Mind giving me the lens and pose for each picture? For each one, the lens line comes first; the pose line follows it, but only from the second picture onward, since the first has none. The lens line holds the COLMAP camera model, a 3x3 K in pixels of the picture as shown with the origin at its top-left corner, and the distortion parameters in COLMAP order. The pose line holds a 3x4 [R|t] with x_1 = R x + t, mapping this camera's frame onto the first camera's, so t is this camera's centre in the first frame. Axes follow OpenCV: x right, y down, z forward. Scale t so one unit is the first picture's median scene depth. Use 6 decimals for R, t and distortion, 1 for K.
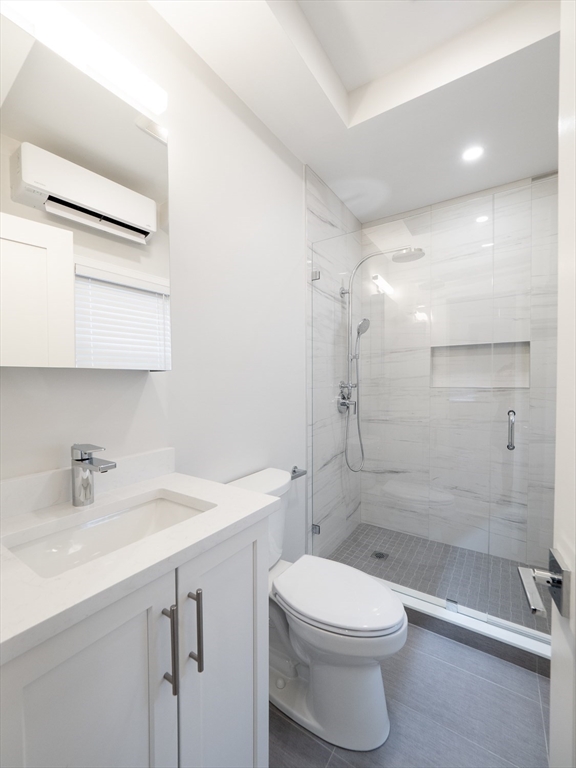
lens RADIAL K [[327.5, 0, 275.4], [0, 327.5, 389.0], [0, 0, 1]] dist [-0.000018, -0.000977]
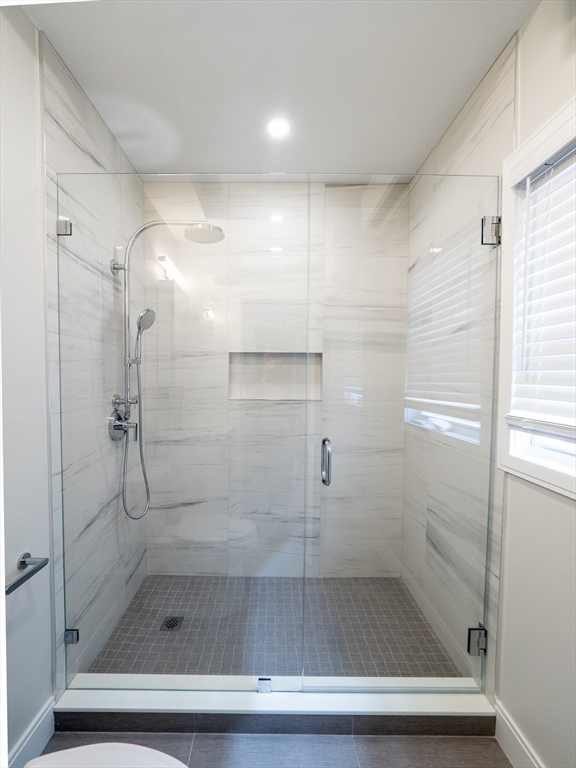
lens RADIAL K [[339.0, 0, 274.0], [0, 339.0, 390.3], [0, 0, 1]] dist [0.000459, -0.000359]
pose [[0.817276, -0.014490, 0.576064, 0.062835], [0.005286, 0.999830, 0.017650, -0.044767], [-0.576222, -0.011380, 0.817214, 0.215784]]
